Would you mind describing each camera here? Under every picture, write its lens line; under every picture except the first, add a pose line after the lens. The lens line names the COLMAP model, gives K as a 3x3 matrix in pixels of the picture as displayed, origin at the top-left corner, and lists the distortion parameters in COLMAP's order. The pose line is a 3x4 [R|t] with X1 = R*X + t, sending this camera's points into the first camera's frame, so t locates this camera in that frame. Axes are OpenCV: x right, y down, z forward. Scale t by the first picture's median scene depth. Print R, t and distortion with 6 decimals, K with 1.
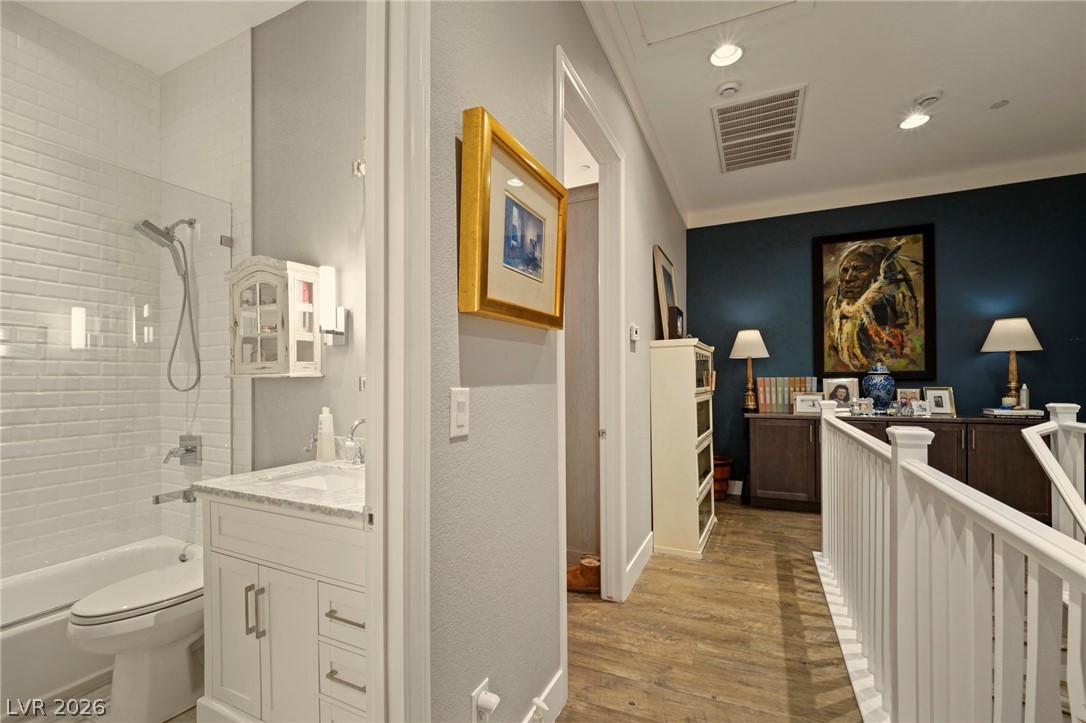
lens RADIAL K [[463.5, 0, 532.3], [0, 463.5, 379.0], [0, 0, 1]] dist [-0.015576, -0.002473]
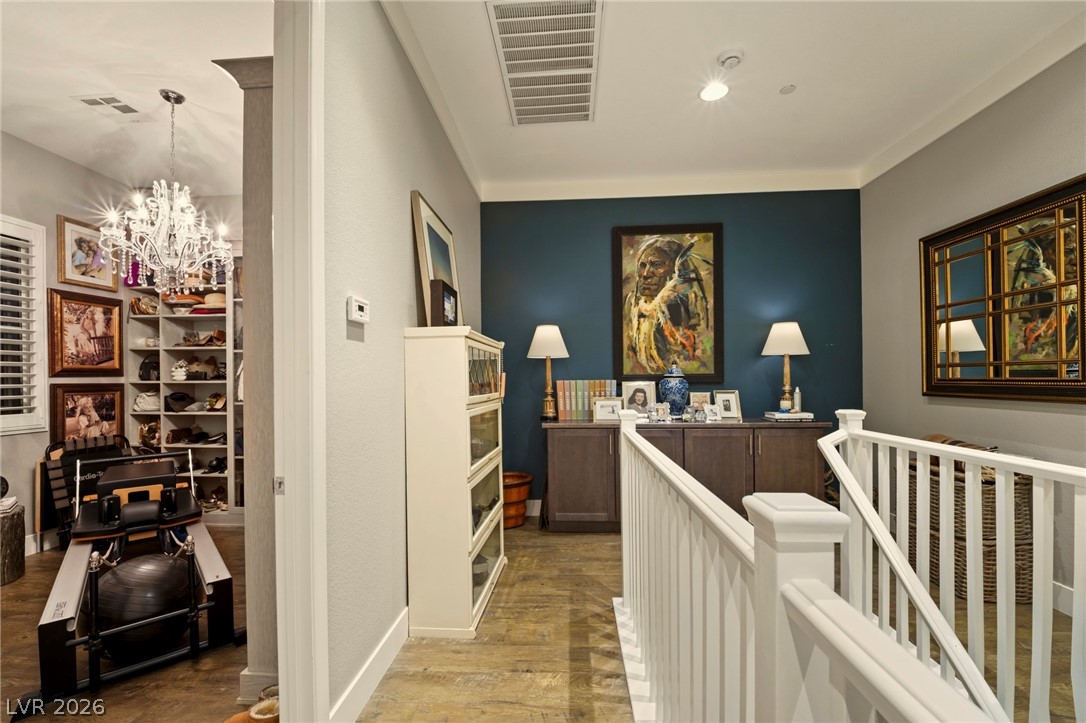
lens RADIAL K [[463.5, 0, 531.9], [0, 463.5, 379.9], [0, 0, 1]] dist [-0.015576, -0.002473]
pose [[0.931594, -0.000375, 0.363500, 0.151227], [0.000823, 0.999999, -0.001079, -0.004467], [-0.363499, 0.001305, 0.931594, 0.242920]]
